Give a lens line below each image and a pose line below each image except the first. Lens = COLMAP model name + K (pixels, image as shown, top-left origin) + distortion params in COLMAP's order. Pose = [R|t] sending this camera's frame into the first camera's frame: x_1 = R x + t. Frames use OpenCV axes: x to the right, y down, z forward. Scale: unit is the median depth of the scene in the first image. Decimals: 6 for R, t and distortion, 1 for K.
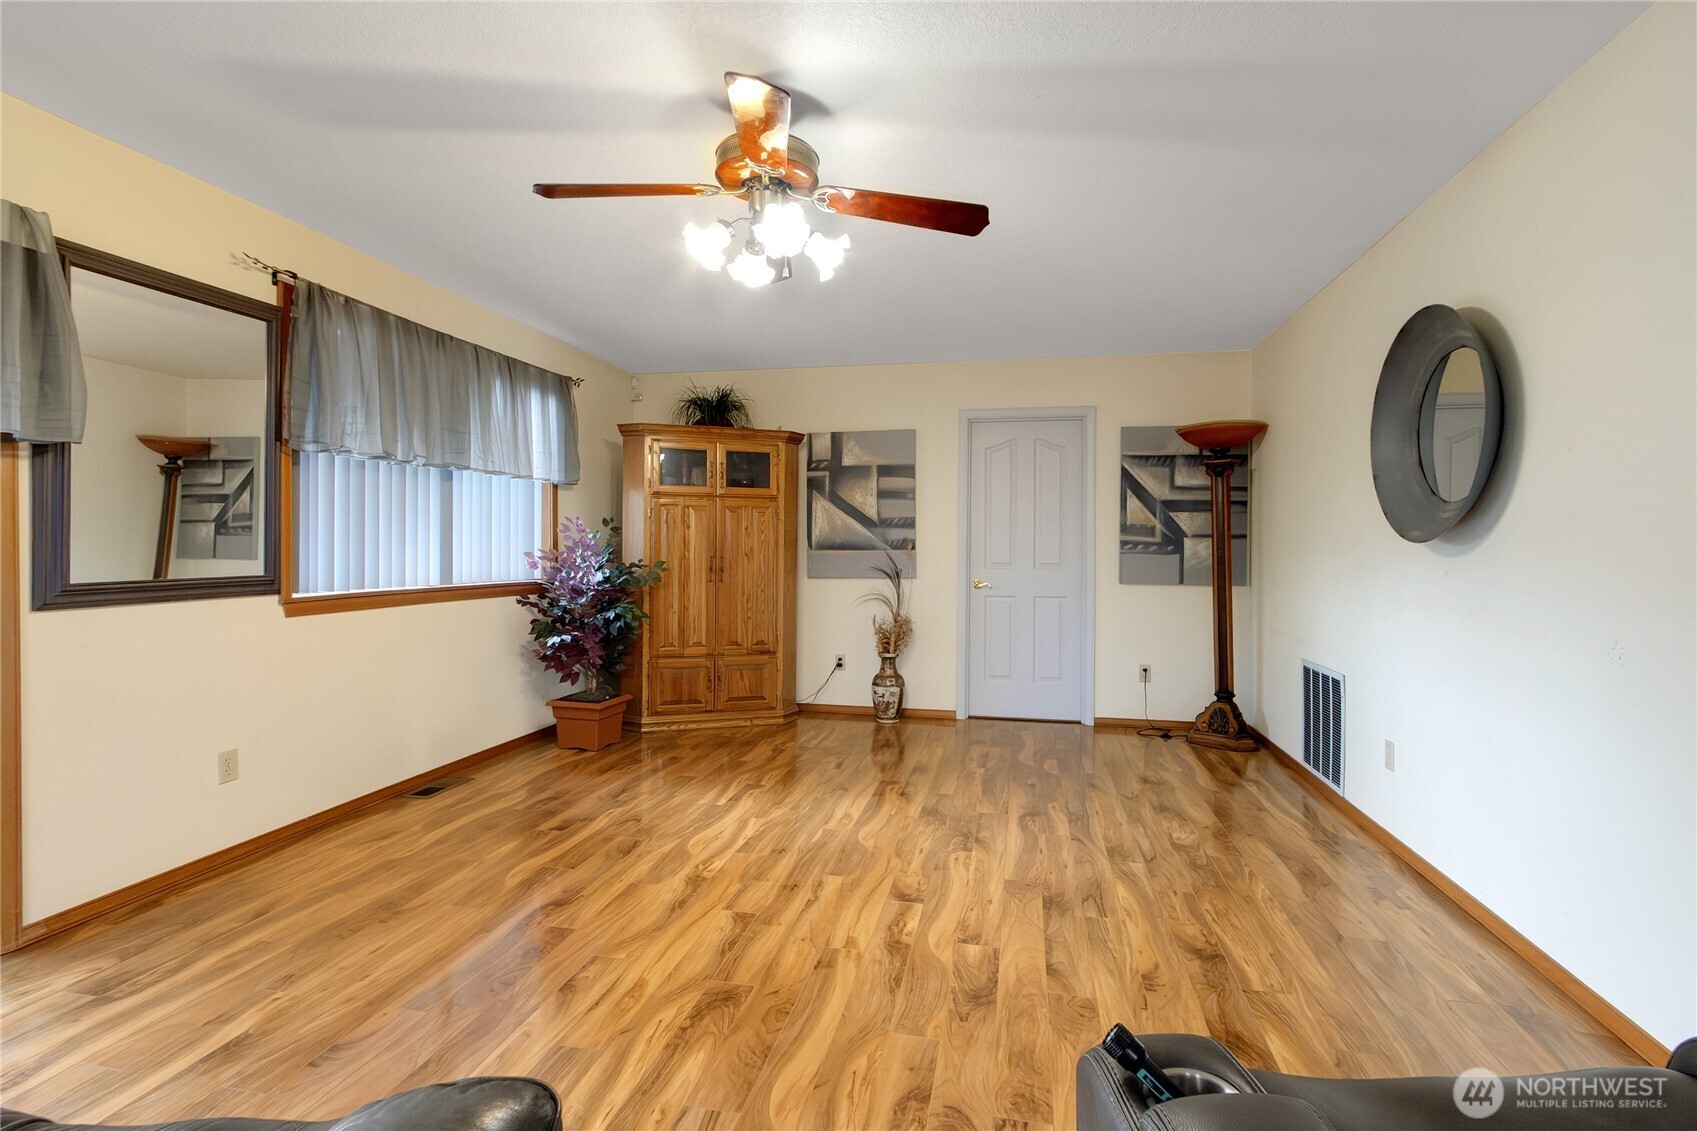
lens RADIAL K [[804.5, 0, 851.2], [0, 804.5, 550.9], [0, 0, 1]] dist [0.001201, -0.000014]
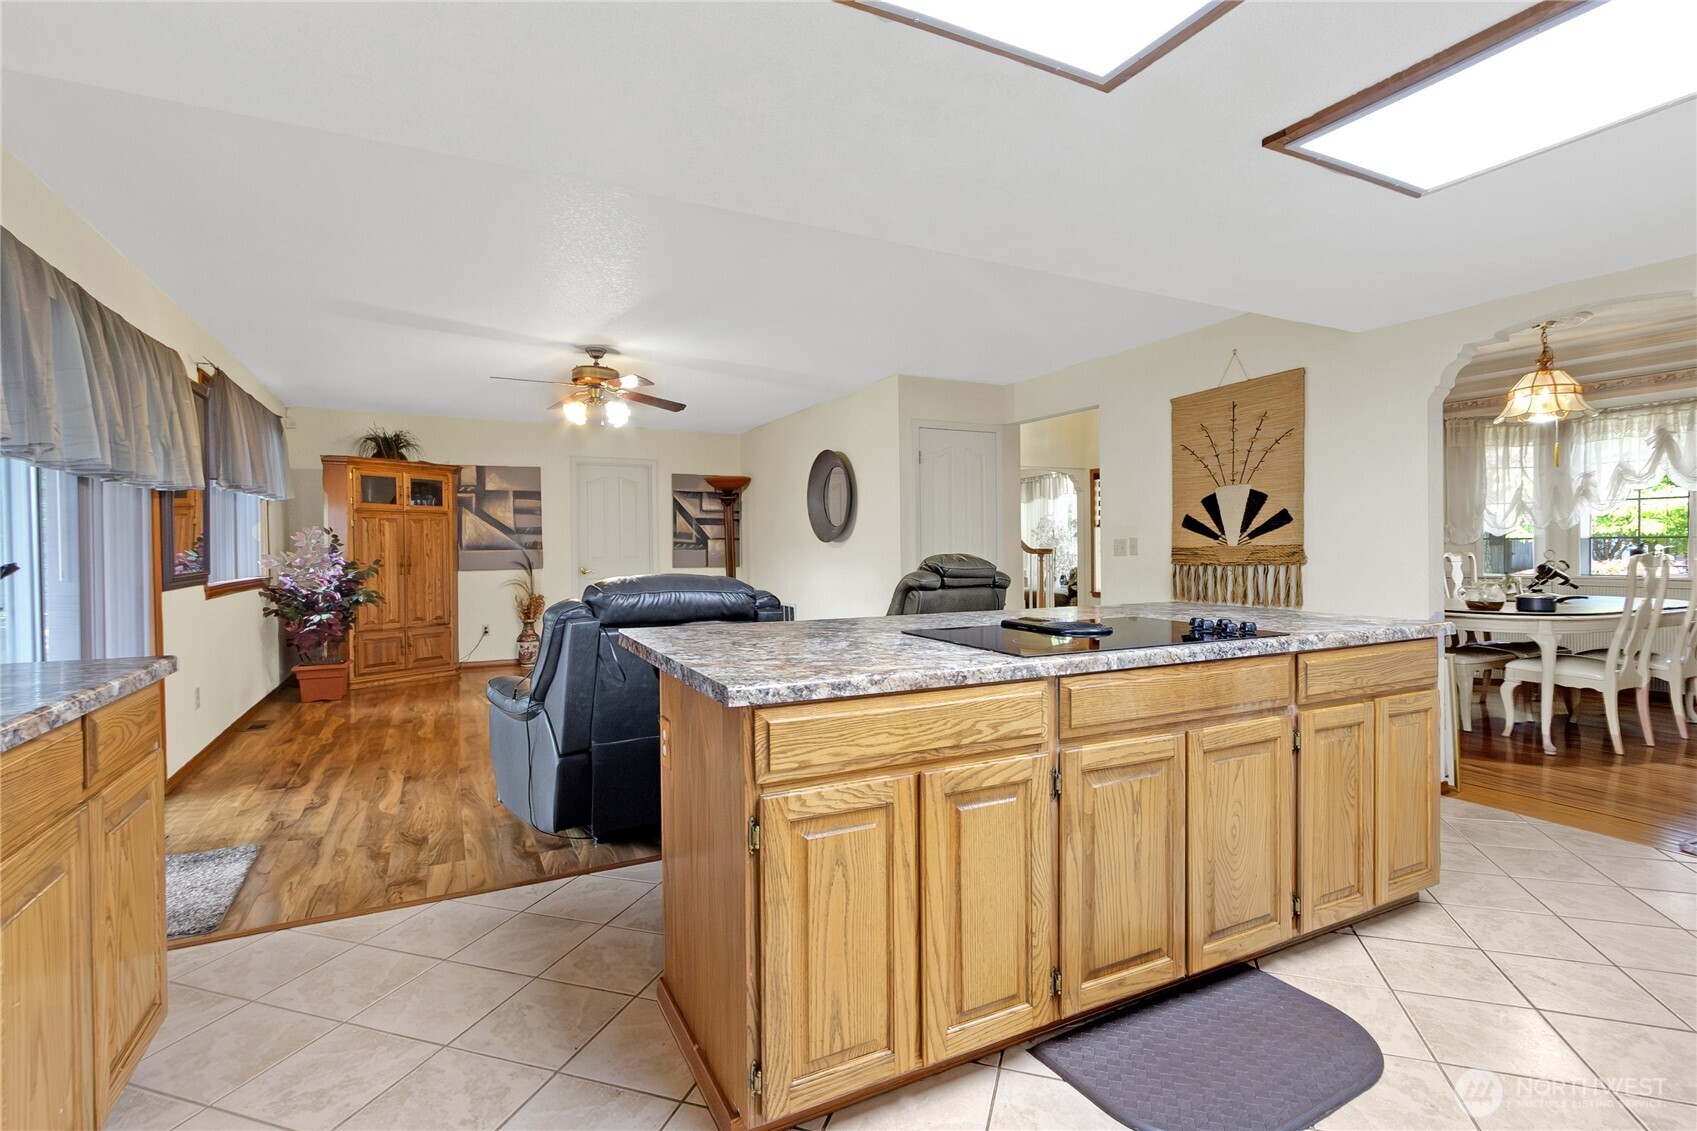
lens RADIAL K [[804.5, 0, 851.2], [0, 804.5, 550.9], [0, 0, 1]] dist [0.001201, -0.000014]
pose [[0.772475, -0.015625, 0.634853, -0.441382], [0.016124, 0.999858, 0.004990, 0.003739], [-0.634841, 0.006382, 0.772617, -0.524886]]
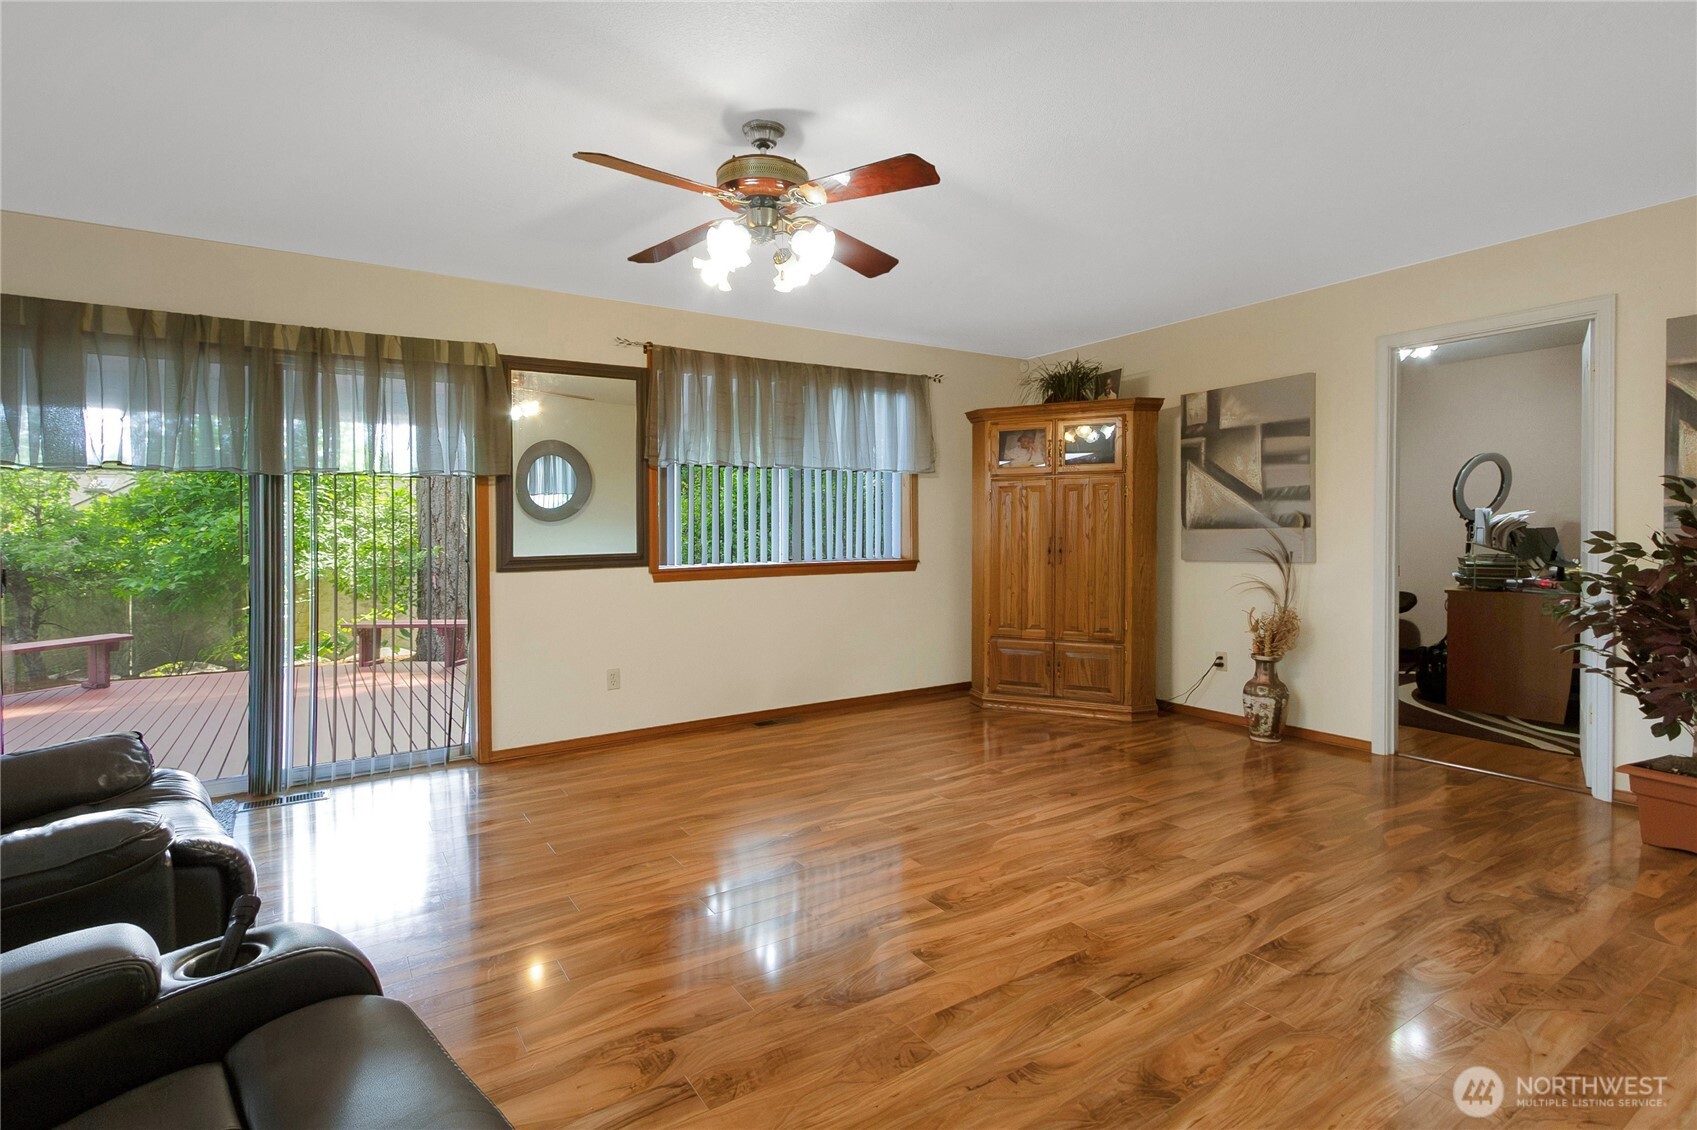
lens RADIAL K [[809.0, 0, 843.3], [0, 809.0, 540.9], [0, 0, 1]] dist [0.001391, 0.000250]
pose [[0.706485, -0.003813, -0.707718, 0.331948], [0.011874, 0.999909, 0.006466, 0.001626], [0.707628, -0.012971, 0.706466, 0.129251]]
